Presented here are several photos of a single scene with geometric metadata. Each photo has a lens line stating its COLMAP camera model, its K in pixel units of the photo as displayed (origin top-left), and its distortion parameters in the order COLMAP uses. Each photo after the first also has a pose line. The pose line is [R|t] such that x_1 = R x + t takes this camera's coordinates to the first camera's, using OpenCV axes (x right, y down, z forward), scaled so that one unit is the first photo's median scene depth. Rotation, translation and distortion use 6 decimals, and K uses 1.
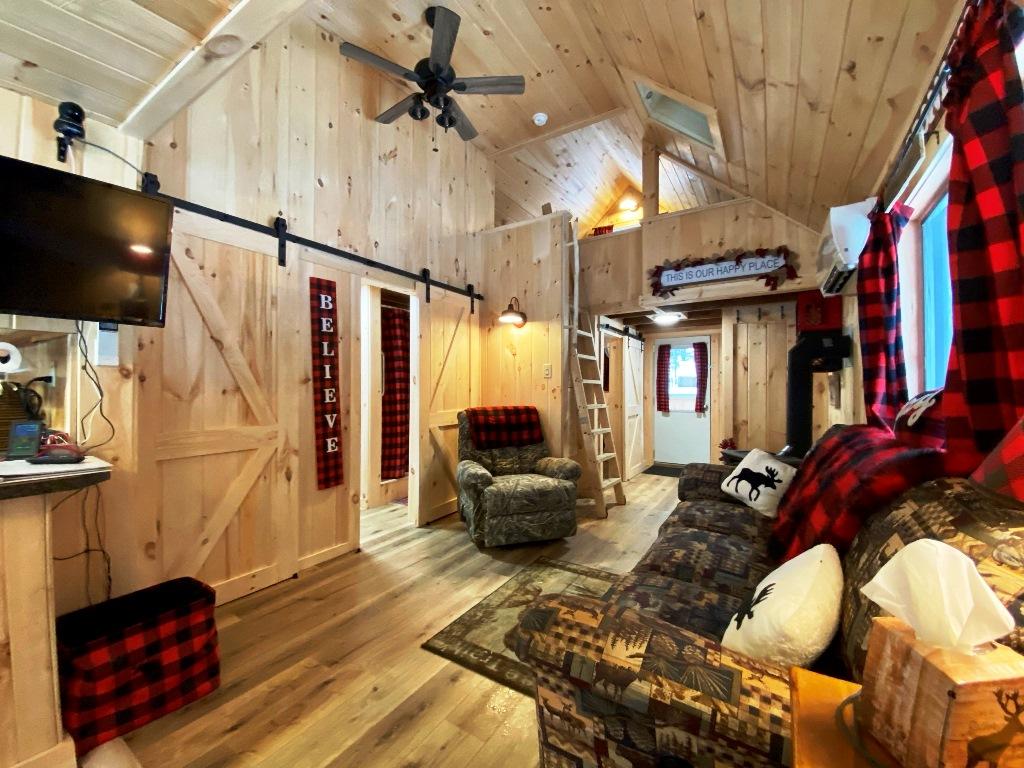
lens RADIAL K [[417.5, 0, 506.7], [0, 417.5, 385.9], [0, 0, 1]] dist [0.021331, -0.014441]
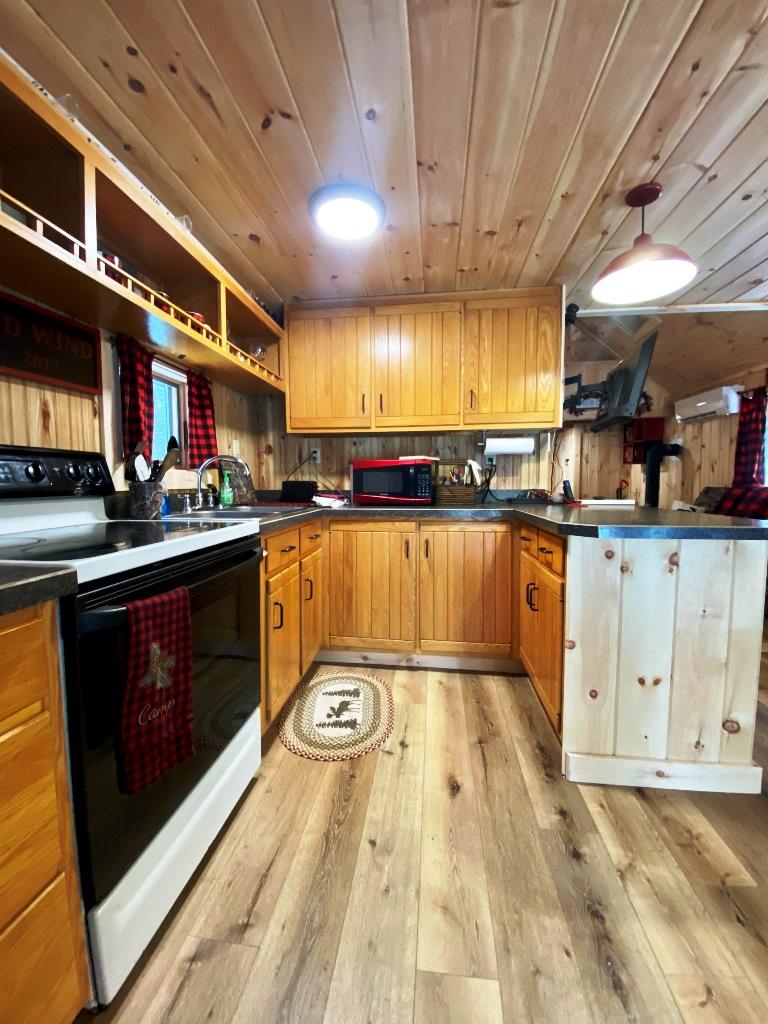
lens RADIAL K [[417.5, 0, 384.0], [0, 417.5, 512.0], [0, 0, 1]] dist [0.021331, -0.014441]
pose [[0.900569, -0.041018, 0.432775, -1.042073], [0.008327, 0.996984, 0.077165, 0.025272], [-0.434634, -0.065889, 0.898194, -0.142476]]
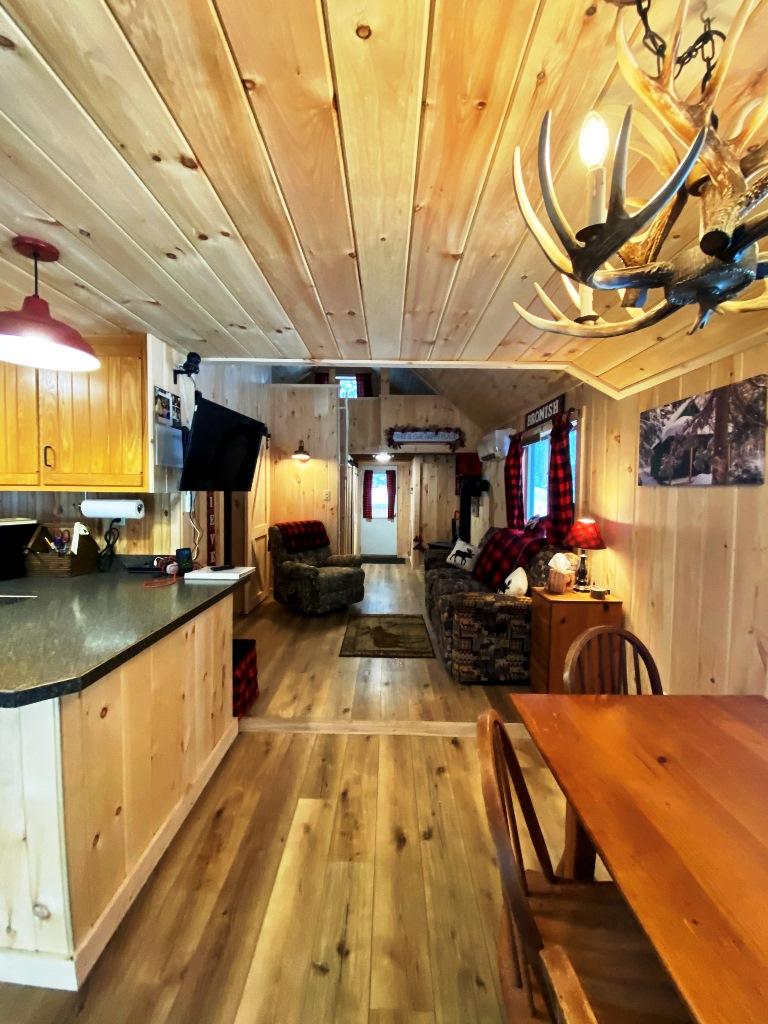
lens RADIAL K [[417.5, 0, 384.0], [0, 417.5, 512.0], [0, 0, 1]] dist [0.021331, -0.014441]
pose [[0.845589, -0.021737, 0.533391, -0.530666], [-0.009508, 0.998399, 0.055760, -0.064492], [-0.533749, -0.052221, 0.844029, -0.332701]]
